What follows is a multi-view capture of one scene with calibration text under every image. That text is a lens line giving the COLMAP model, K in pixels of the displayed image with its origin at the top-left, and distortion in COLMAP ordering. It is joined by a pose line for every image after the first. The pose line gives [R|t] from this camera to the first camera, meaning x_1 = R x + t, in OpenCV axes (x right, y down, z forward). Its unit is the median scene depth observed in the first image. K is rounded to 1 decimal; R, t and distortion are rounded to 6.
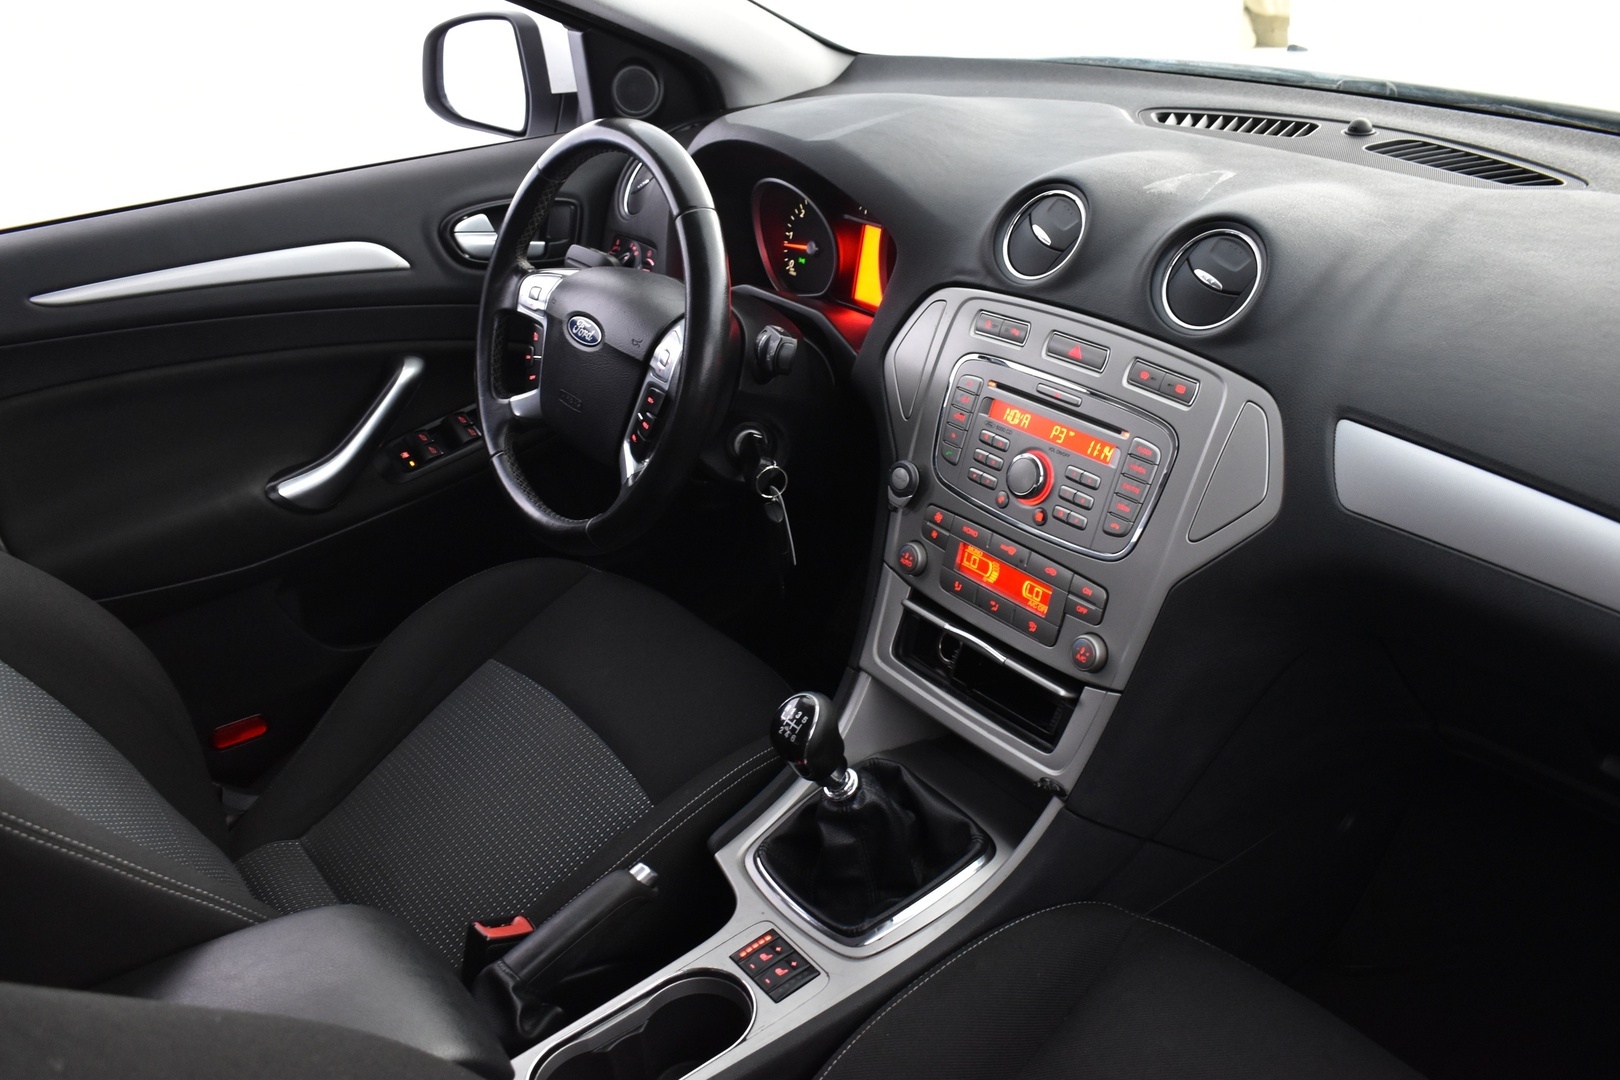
lens RADIAL K [[1398.3, 0, 812.8], [0, 1398.3, 547.2], [0, 0, 1]] dist [-0.066803, -0.001367]
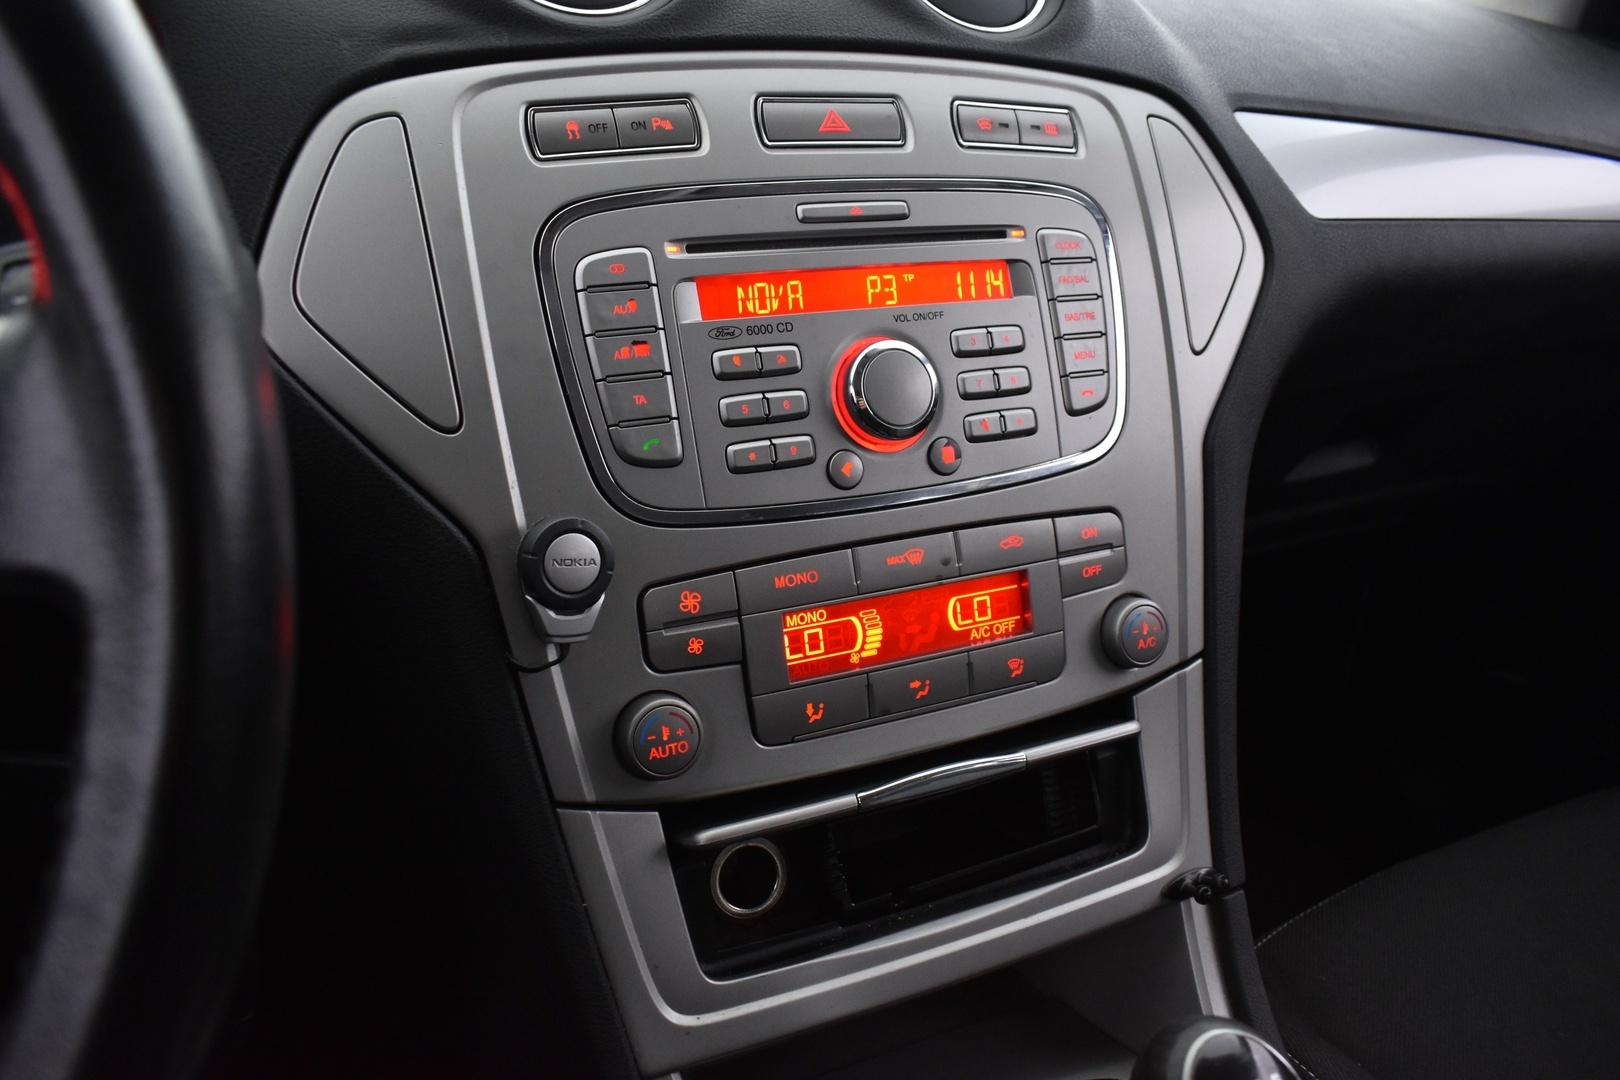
lens RADIAL K [[1253.8, 0, 811.1], [0, 1253.8, 525.5], [0, 0, 1]] dist [-0.084309, -0.000288]
pose [[0.181023, -0.315869, 0.931374, -0.242784], [0.417144, 0.882273, 0.218140, -0.109698], [-0.890630, 0.349029, 0.291474, 0.897095]]
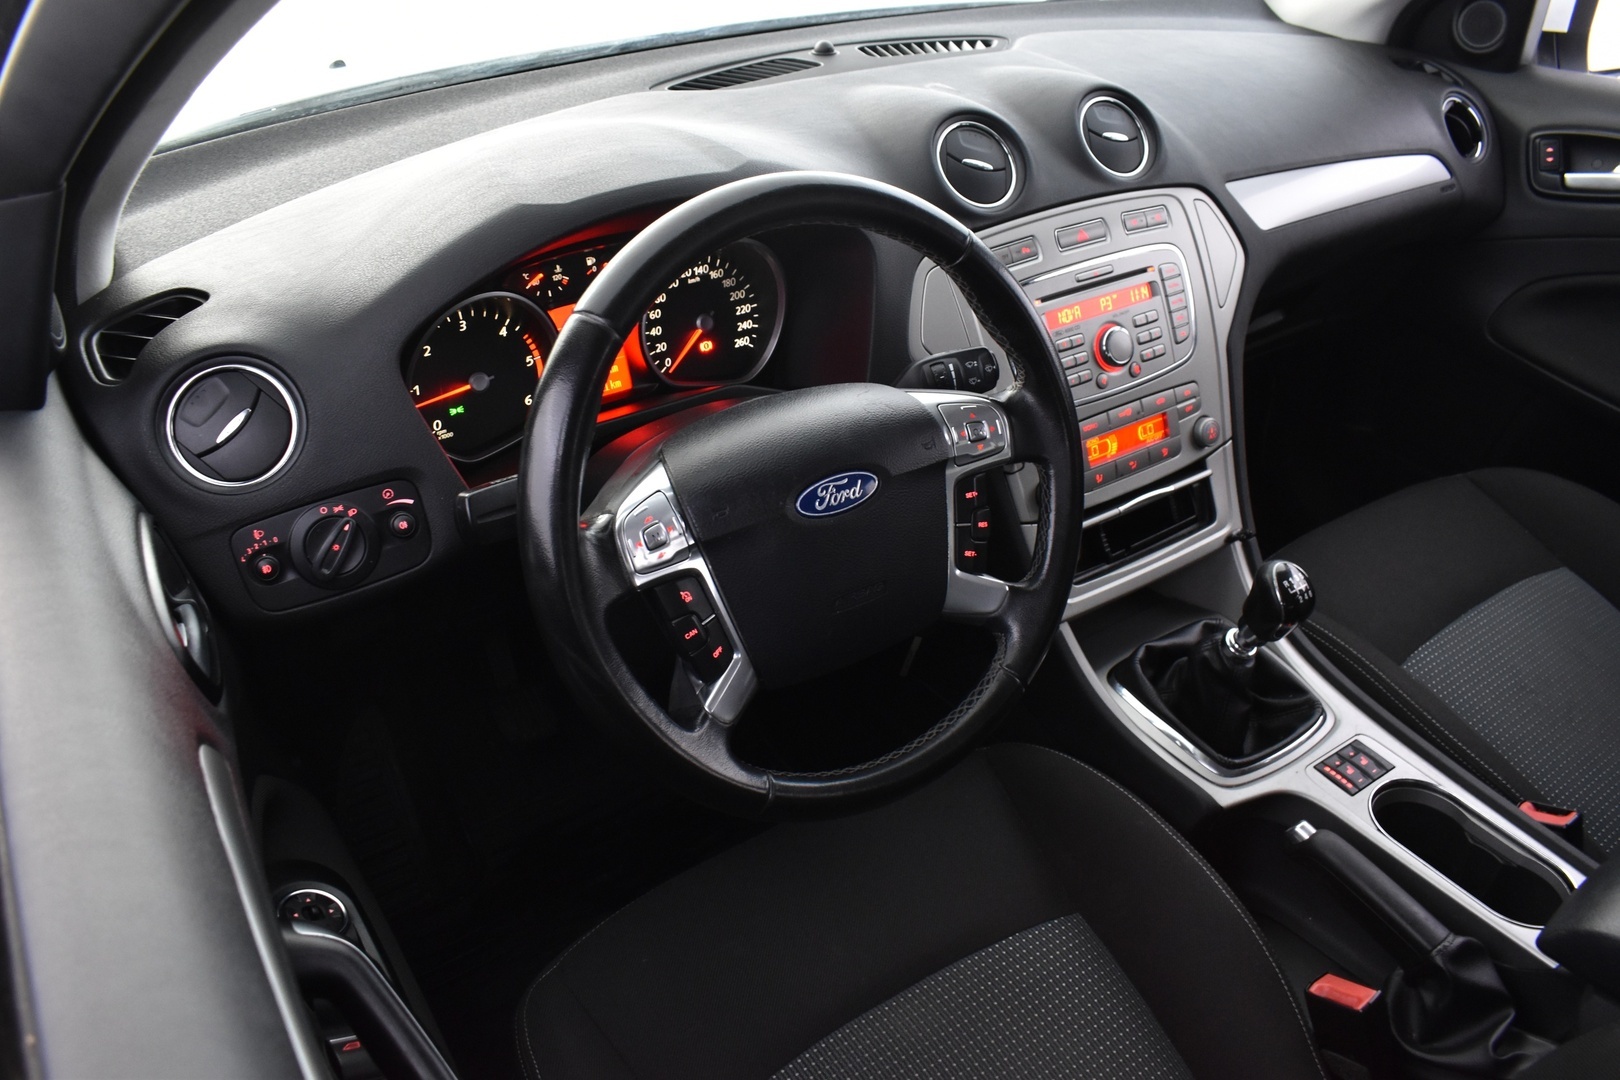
lens RADIAL K [[1253.8, 0, 806.8], [0, 1253.8, 542.9], [0, 0, 1]] dist [-0.084309, -0.000288]
pose [[0.050047, -0.471579, 0.880403, -0.809804], [0.488851, 0.780261, 0.390150, -0.435387], [-0.870930, 0.410860, 0.269581, 0.987994]]
